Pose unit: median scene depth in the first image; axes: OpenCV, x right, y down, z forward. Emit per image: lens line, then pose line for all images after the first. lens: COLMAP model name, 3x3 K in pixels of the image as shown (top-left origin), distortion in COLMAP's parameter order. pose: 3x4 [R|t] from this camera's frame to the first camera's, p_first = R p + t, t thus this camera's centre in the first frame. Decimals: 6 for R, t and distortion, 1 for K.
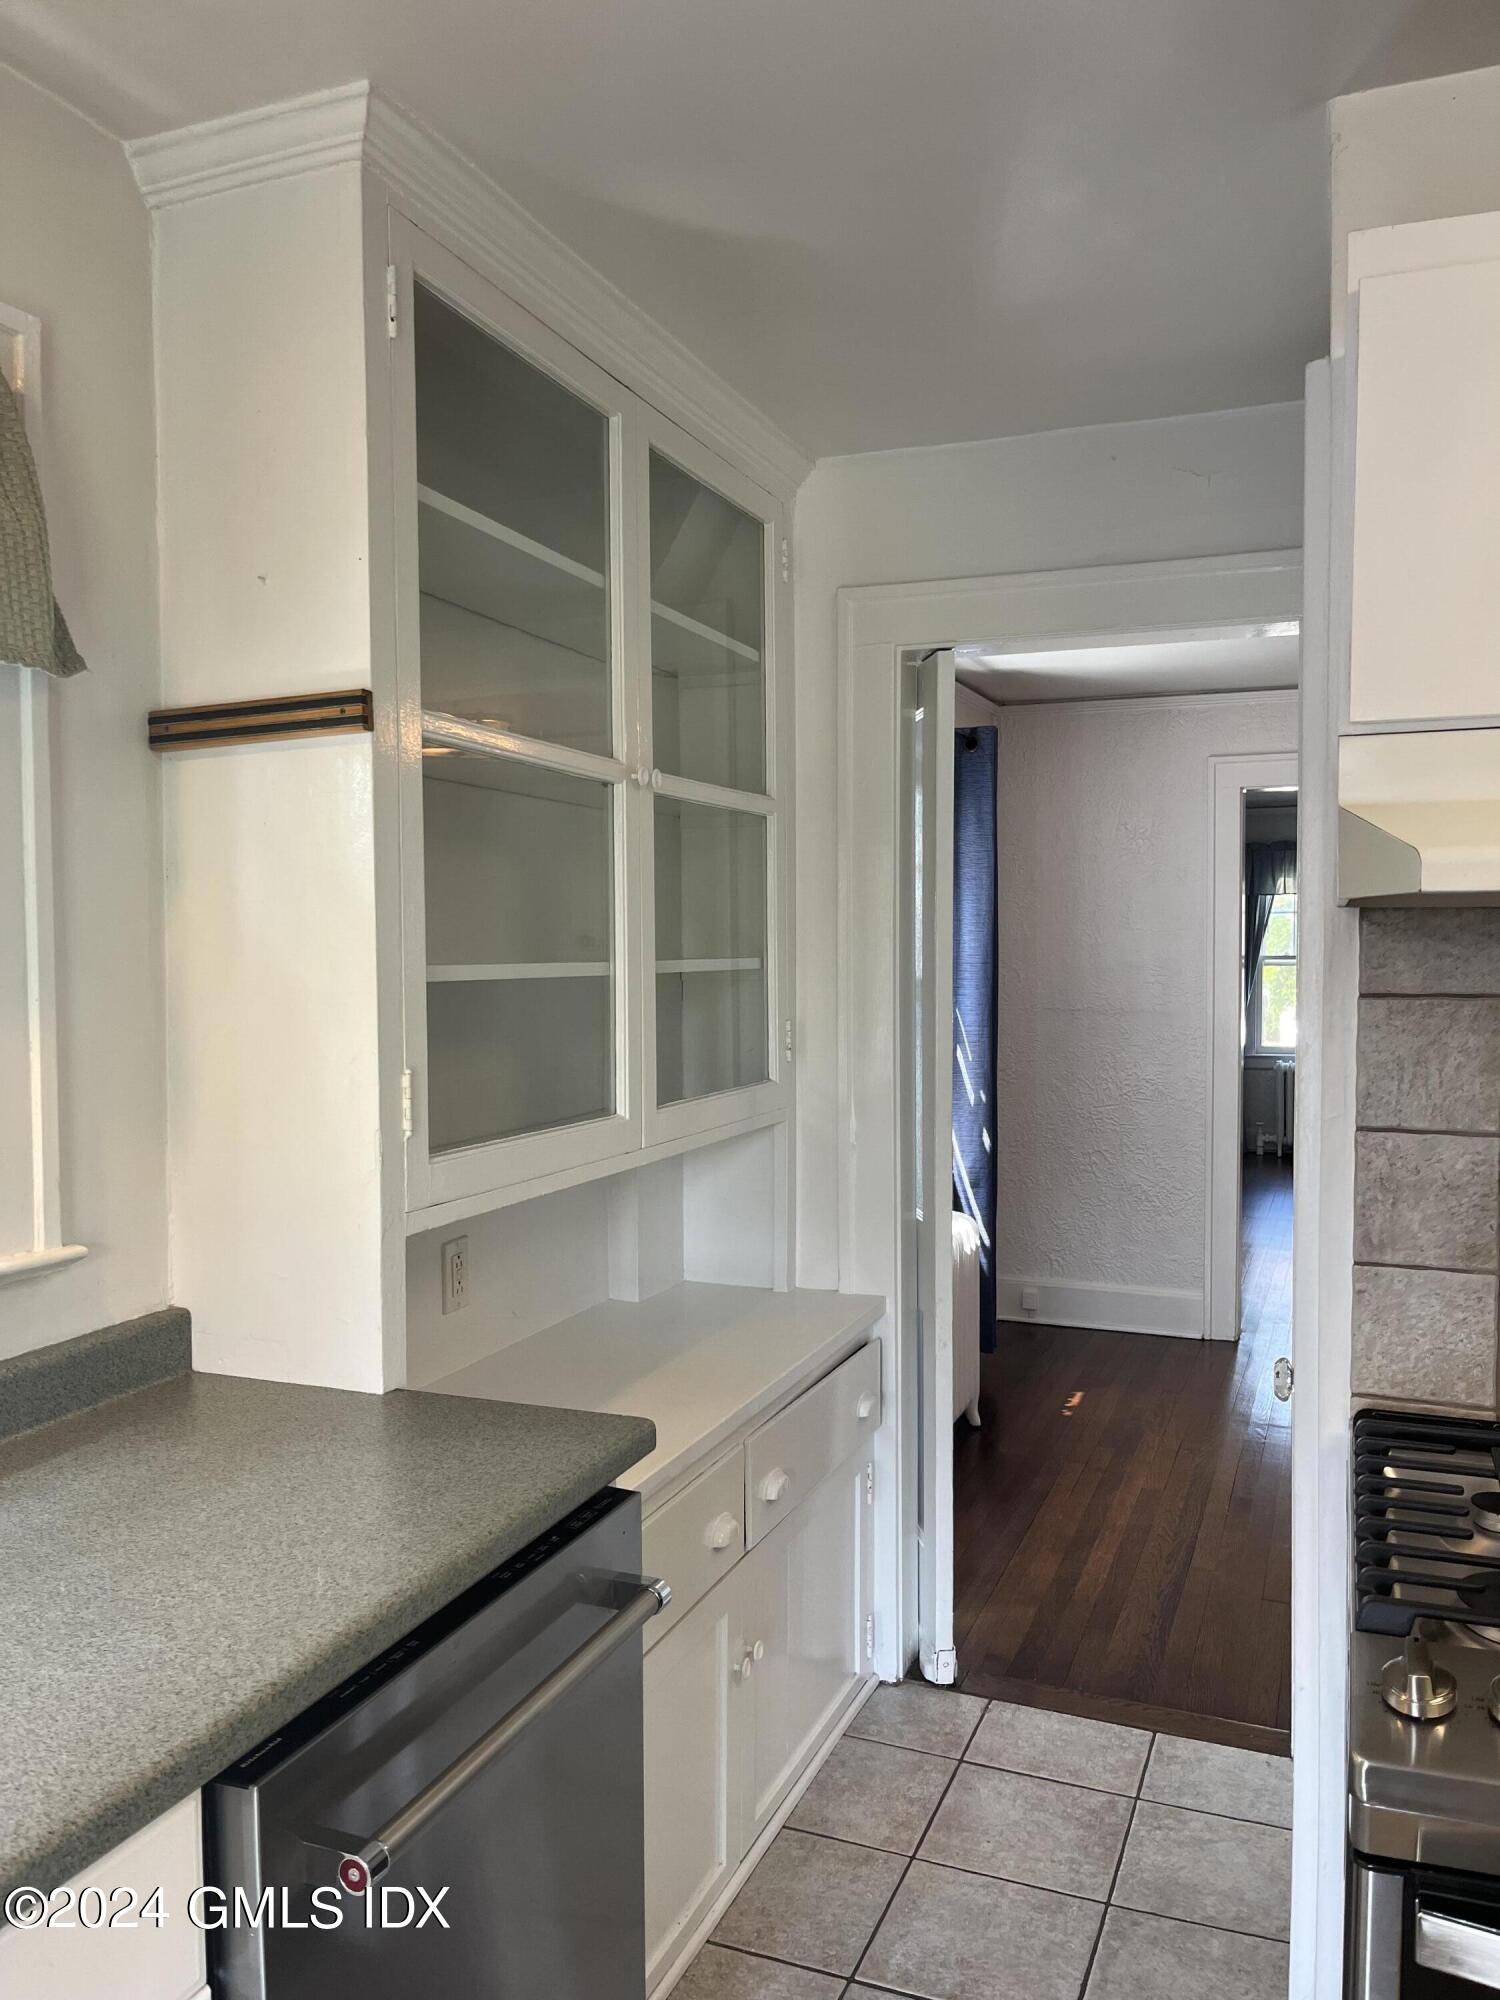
lens RADIAL K [[1503.9, 0, 749.0], [0, 1503.9, 997.3], [0, 0, 1]] dist [0.032009, -0.078613]
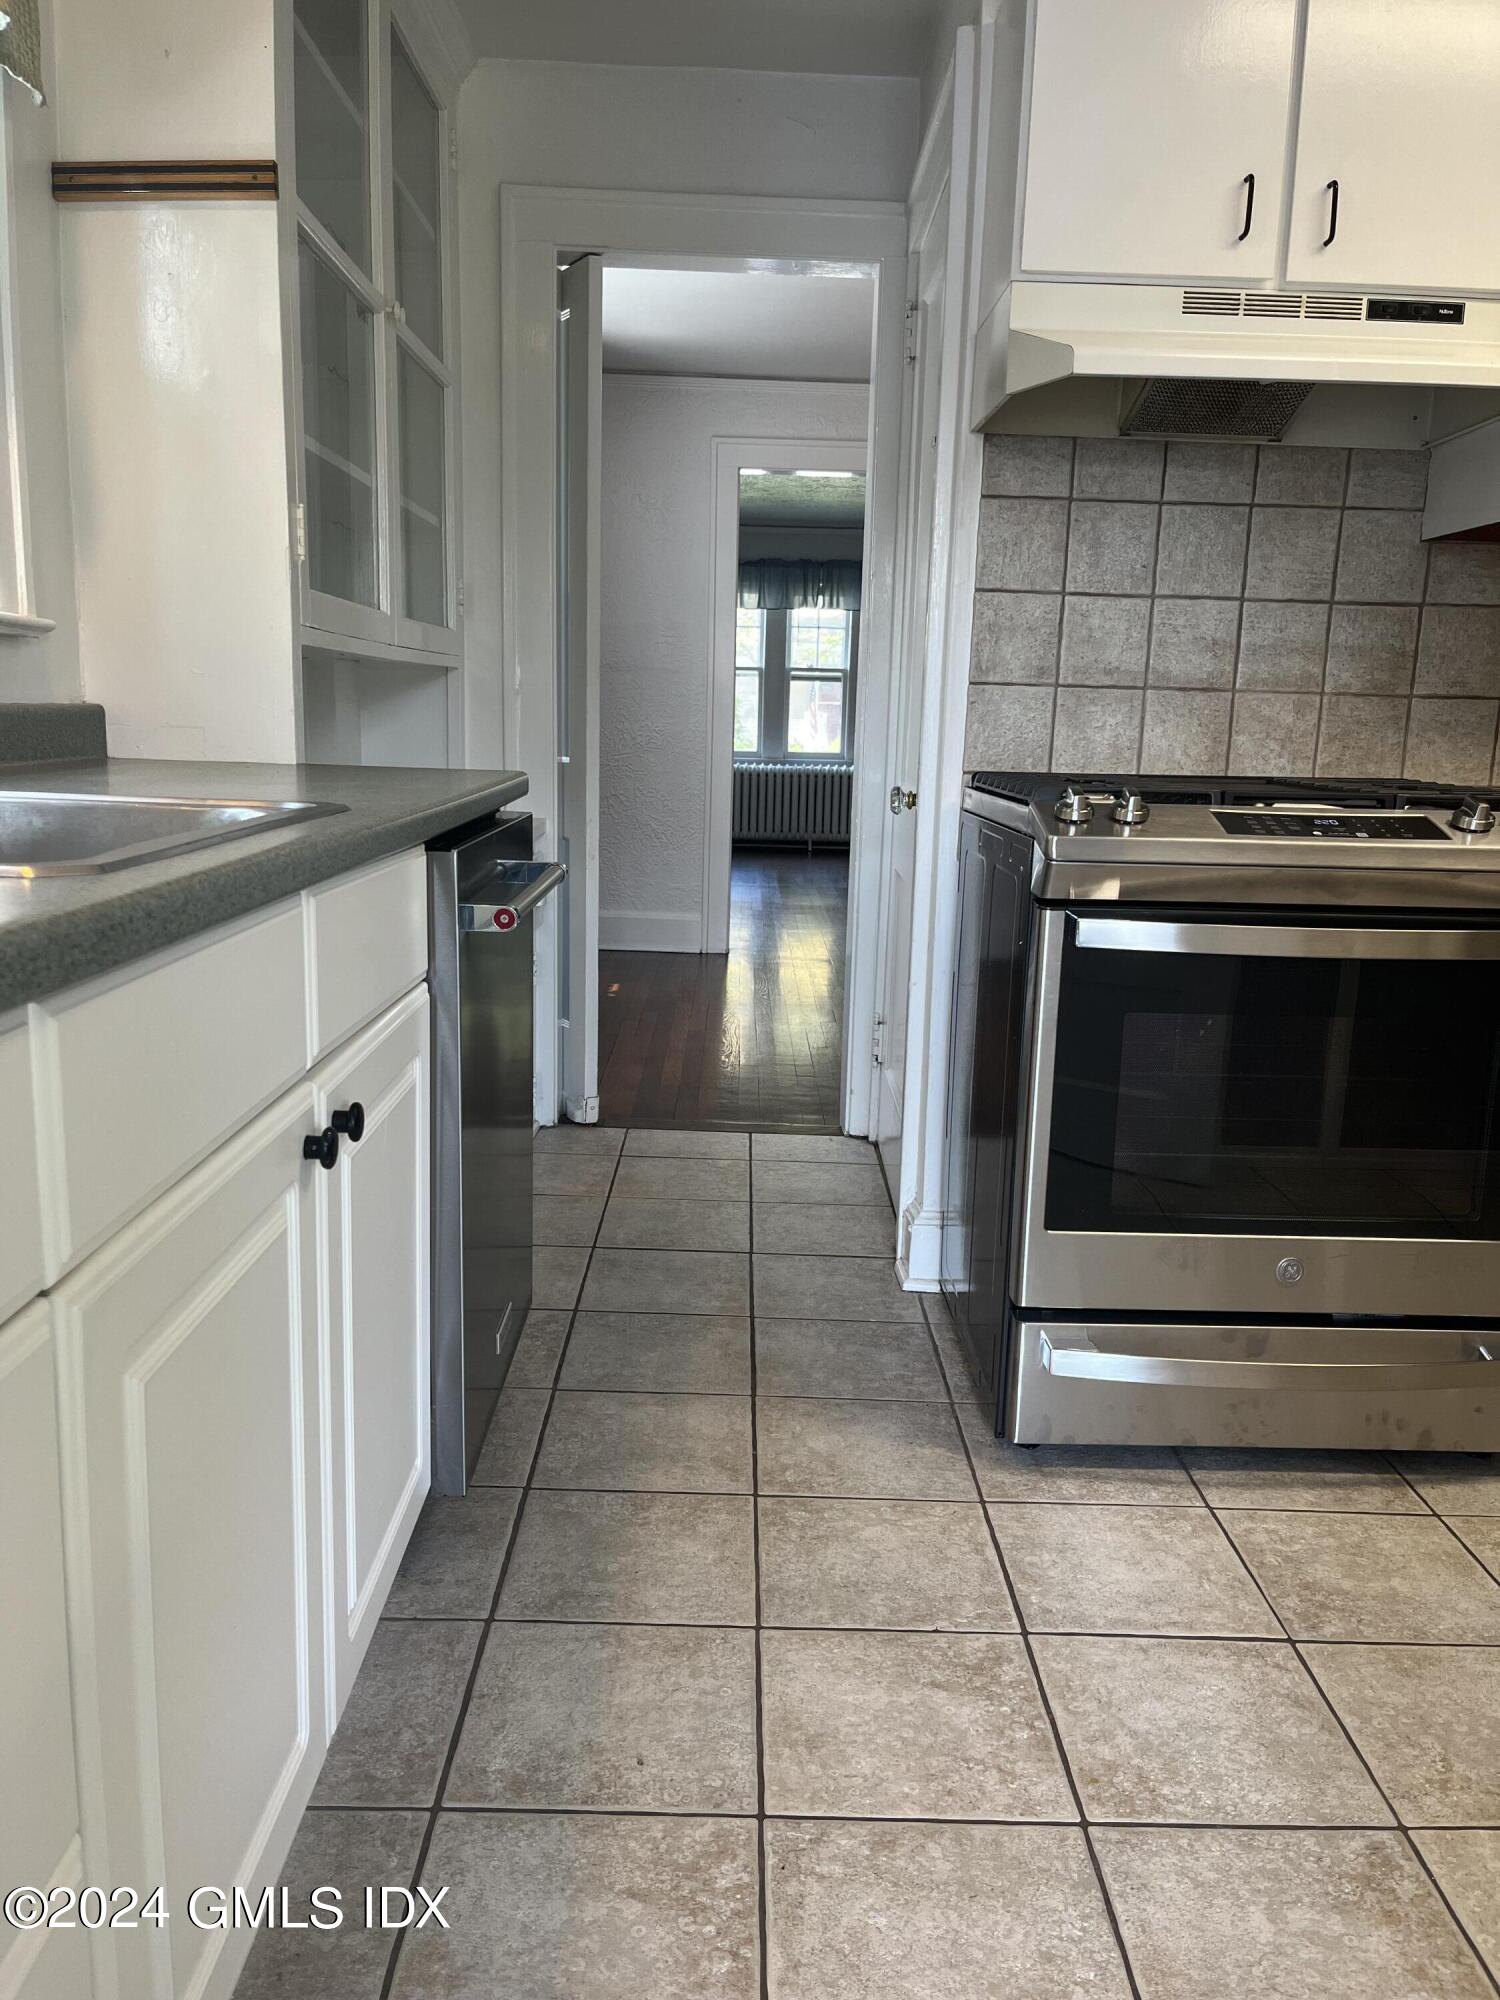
lens RADIAL K [[1503.9, 0, 750.3], [0, 1503.9, 1017.3], [0, 0, 1]] dist [0.032009, -0.078613]
pose [[0.925569, -0.045882, 0.375789, -0.375448], [-0.020817, 0.984959, 0.171530, 0.247239], [-0.378007, -0.166586, 0.910692, -0.336818]]
